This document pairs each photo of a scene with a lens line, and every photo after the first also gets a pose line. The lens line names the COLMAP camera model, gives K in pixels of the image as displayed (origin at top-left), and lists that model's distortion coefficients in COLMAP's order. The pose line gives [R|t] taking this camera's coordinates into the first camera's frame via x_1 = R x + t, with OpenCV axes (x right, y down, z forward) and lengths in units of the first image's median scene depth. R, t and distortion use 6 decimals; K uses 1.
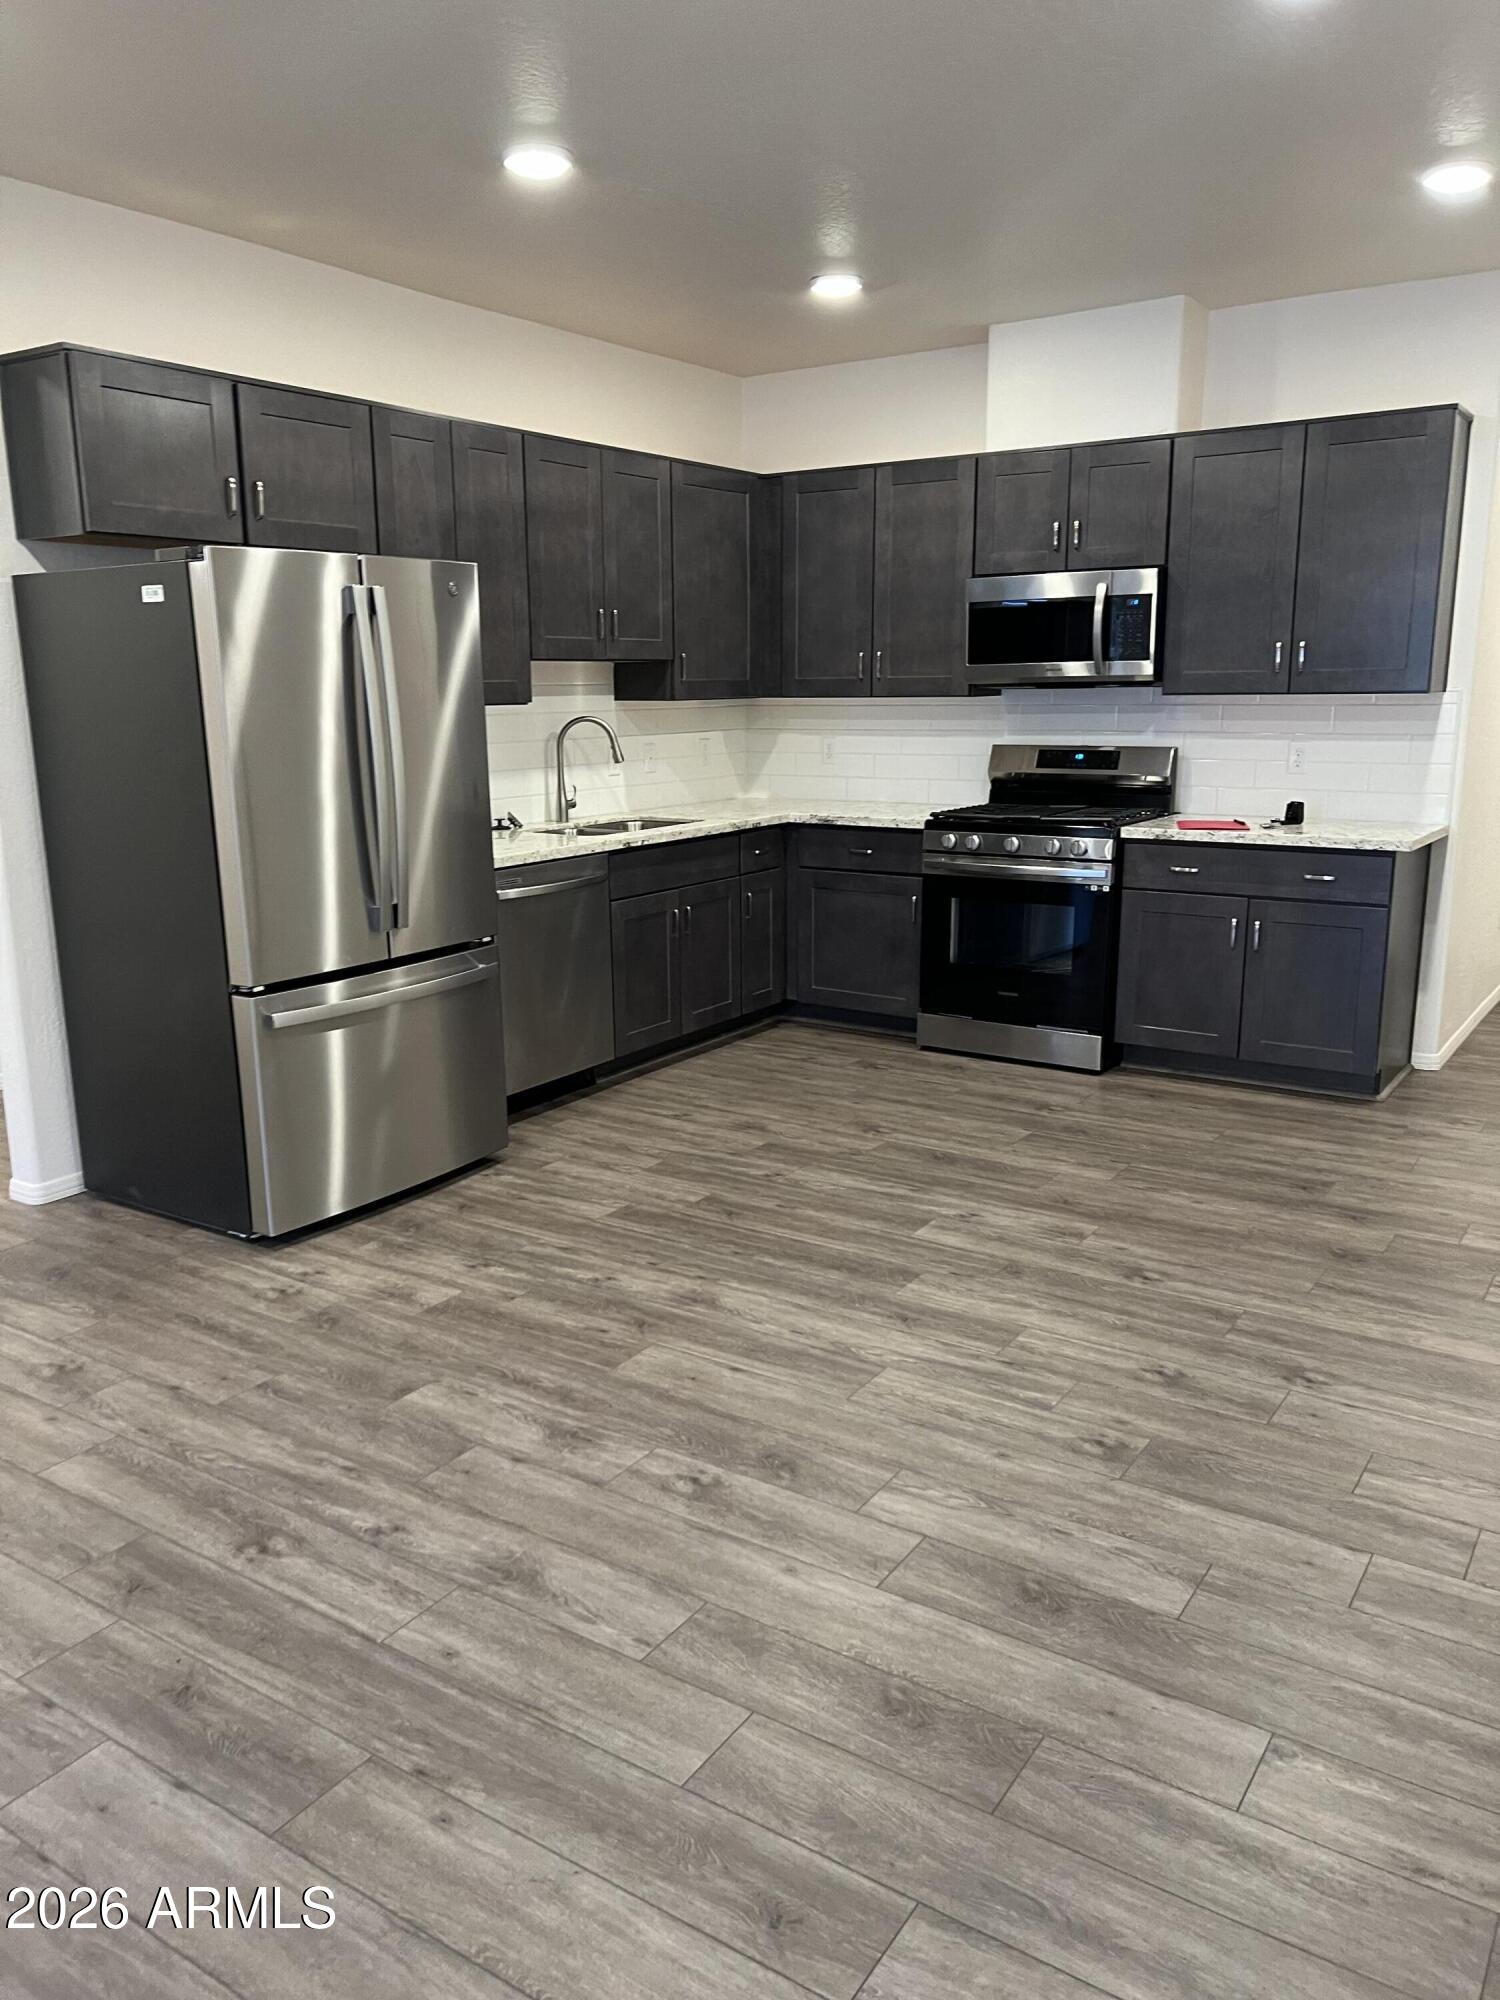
lens RADIAL K [[1512.3, 0, 749.9], [0, 1512.3, 1008.0], [0, 0, 1]] dist [0.042714, -0.004241]
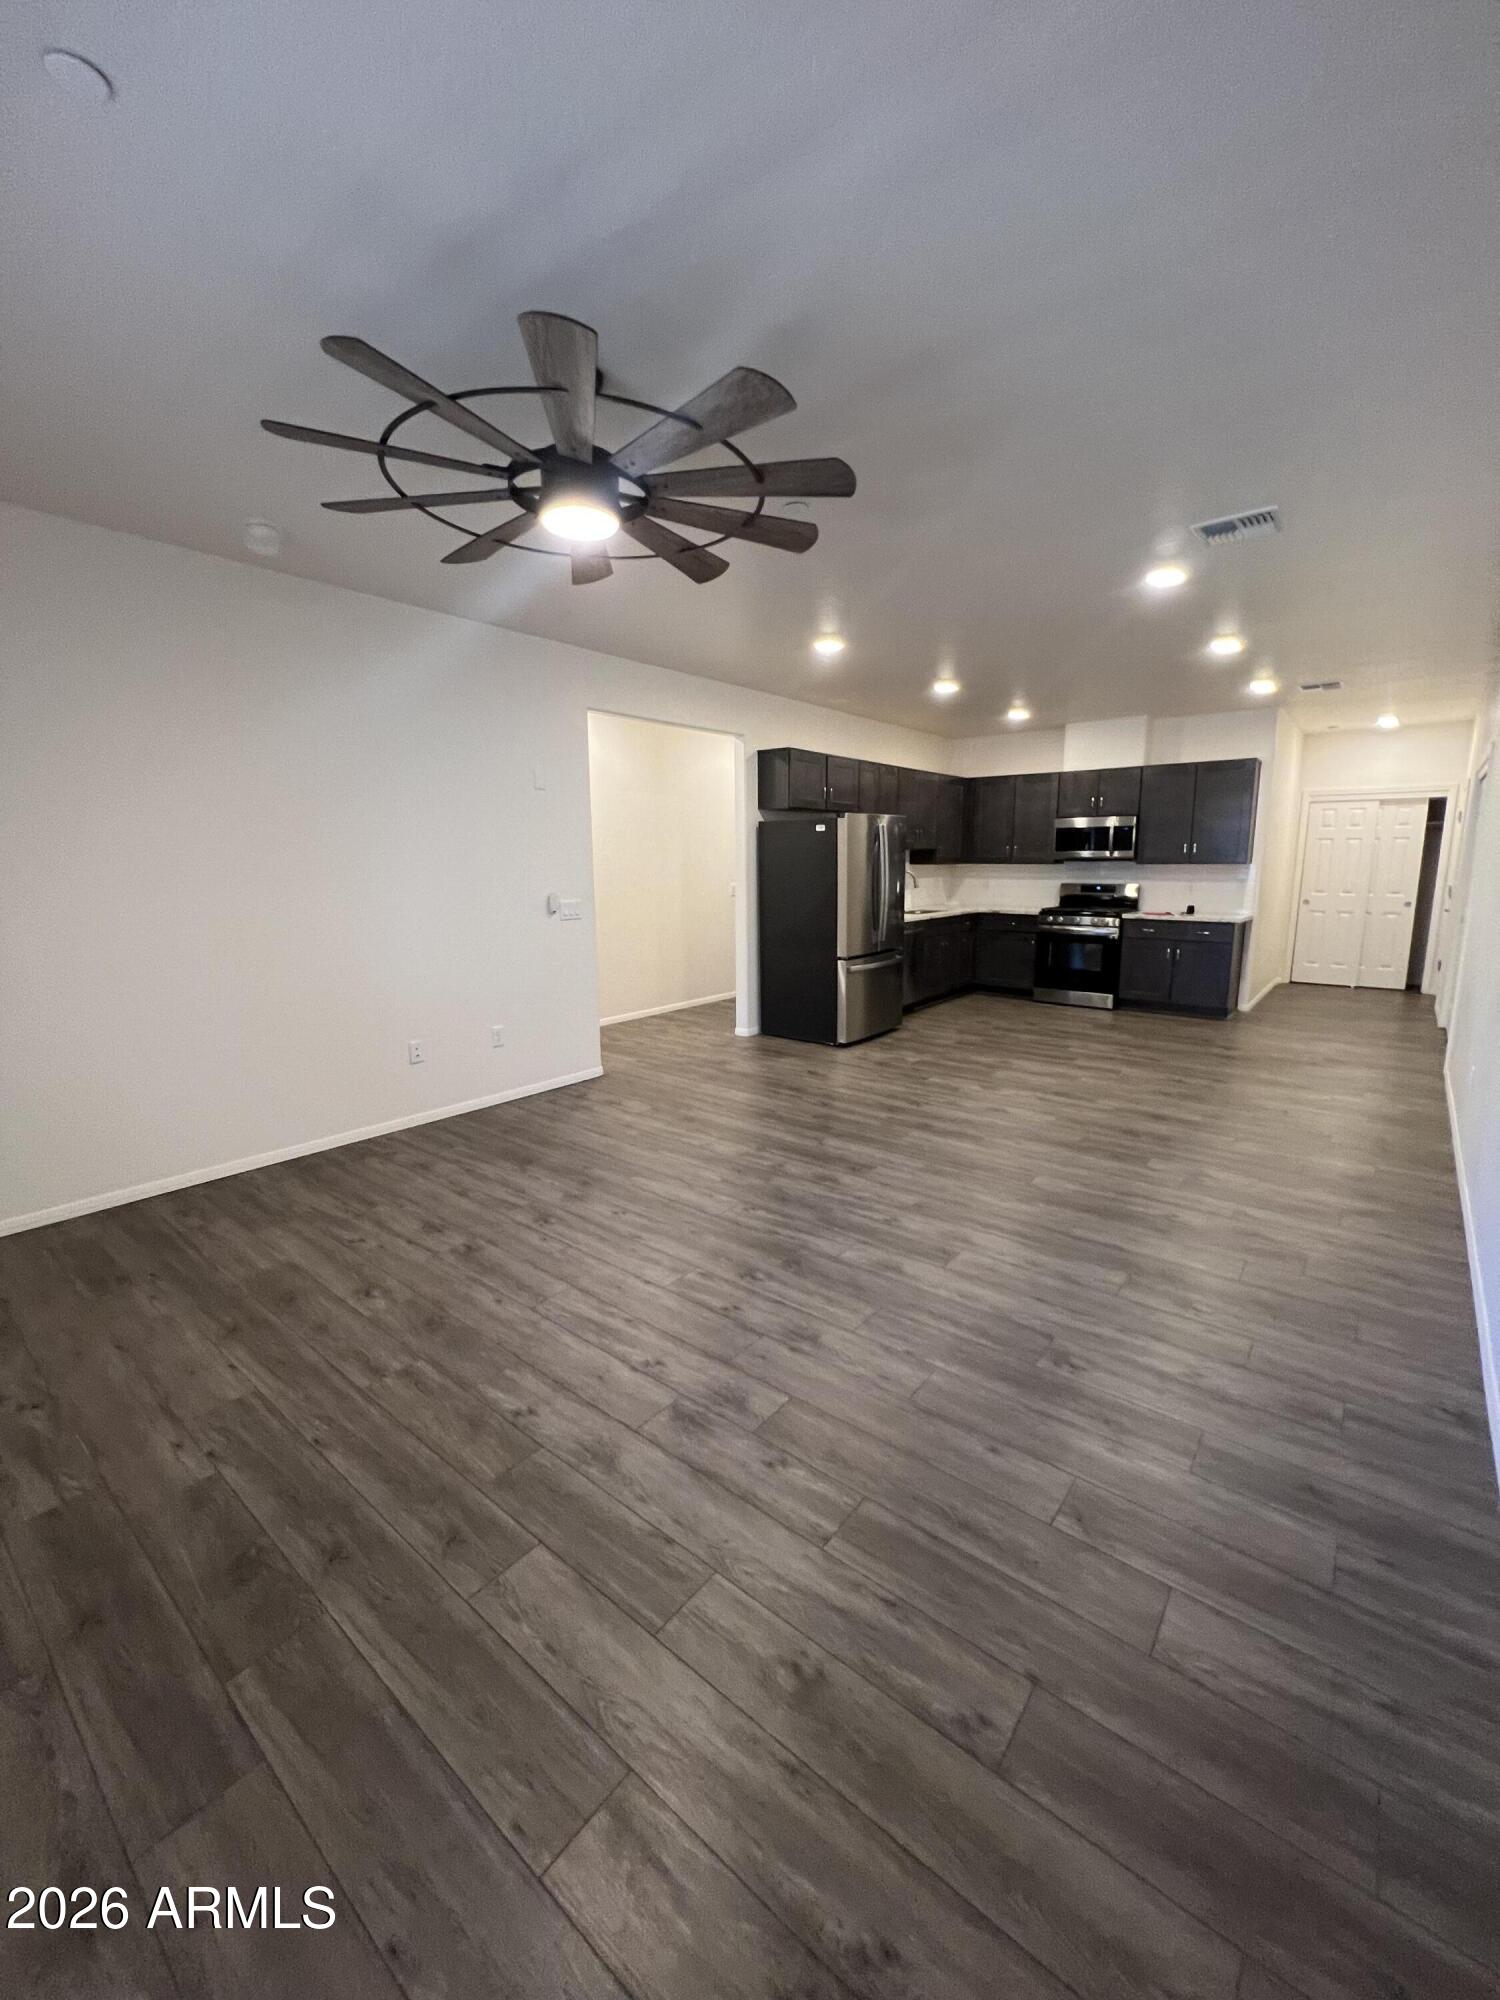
lens RADIAL K [[809.3, 0, 752.3], [0, 809.3, 995.2], [0, 0, 1]] dist [-0.003669, -0.000080]
pose [[0.996144, 0.019666, -0.085503, -0.265640], [-0.023636, 0.998677, -0.045671, 0.098128], [0.084492, 0.047516, 0.995291, -0.425307]]
